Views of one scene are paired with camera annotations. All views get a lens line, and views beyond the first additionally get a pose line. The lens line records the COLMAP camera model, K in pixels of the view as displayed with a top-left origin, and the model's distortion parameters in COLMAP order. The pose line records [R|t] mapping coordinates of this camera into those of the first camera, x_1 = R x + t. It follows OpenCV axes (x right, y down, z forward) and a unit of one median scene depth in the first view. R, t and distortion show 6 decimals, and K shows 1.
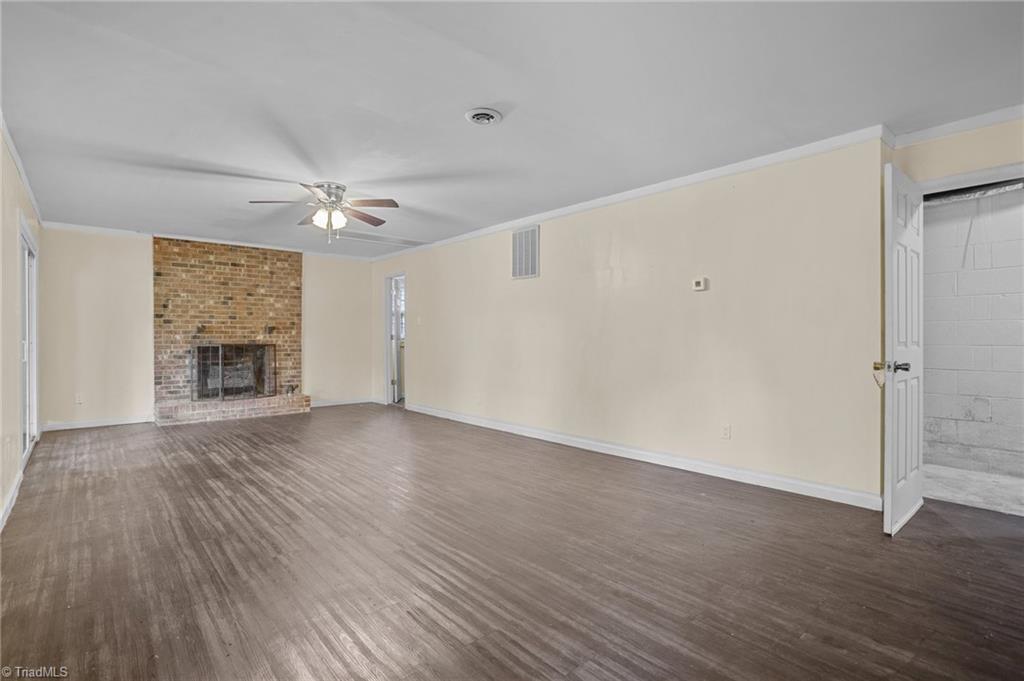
lens RADIAL K [[502.4, 0, 511.5], [0, 502.4, 336.2], [0, 0, 1]] dist [-0.059130, 0.021393]
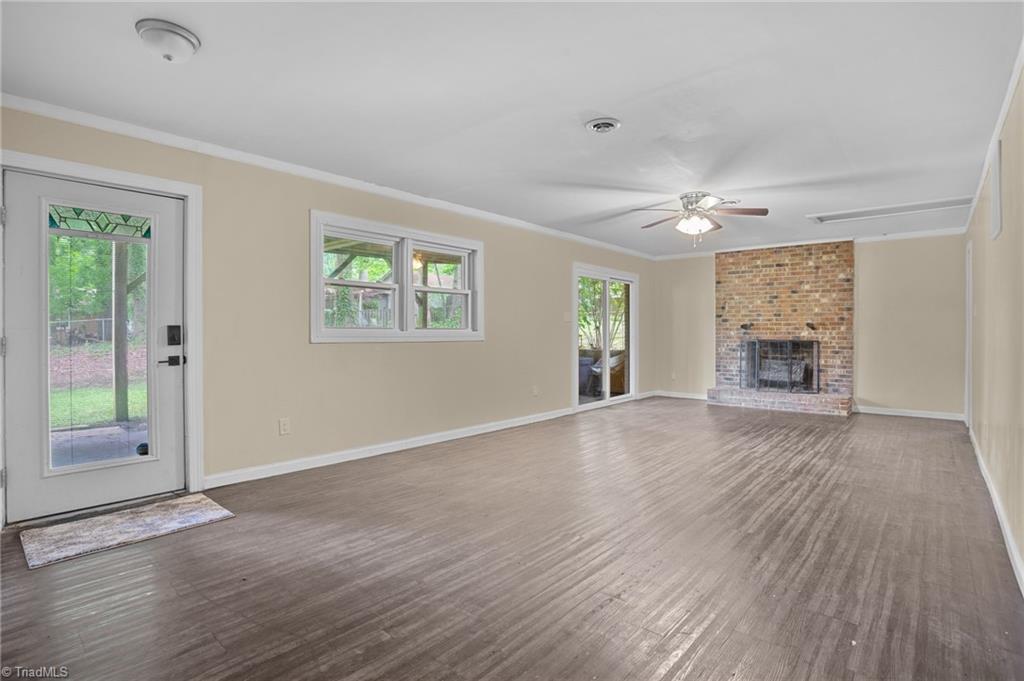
lens RADIAL K [[502.4, 0, 513.3], [0, 502.4, 341.1], [0, 0, 1]] dist [-0.059130, 0.021393]
pose [[0.141483, 0.017966, -0.989778, 0.406844], [0.002690, 0.999825, 0.018532, -0.002756], [0.989937, -0.005284, 0.141410, 0.279039]]
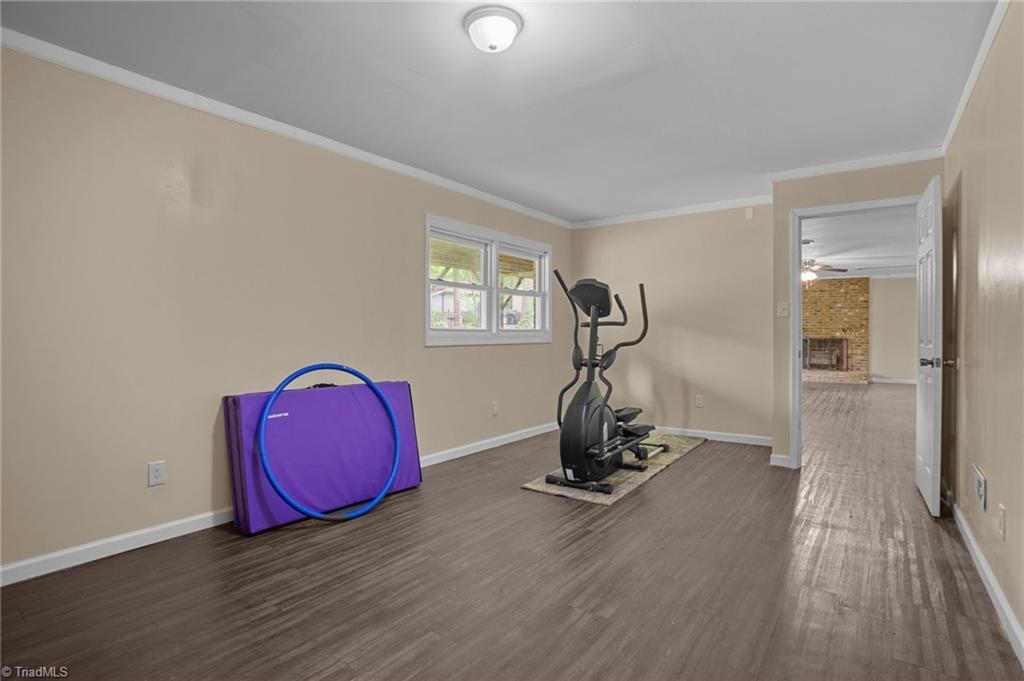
lens RADIAL K [[502.4, 0, 514.6], [0, 502.4, 342.6], [0, 0, 1]] dist [-0.059130, 0.021393]
pose [[0.214307, 0.009581, -0.976719, 0.839405], [0.000198, 0.999951, 0.009852, 0.013654], [0.976766, -0.002305, 0.214295, -0.371702]]
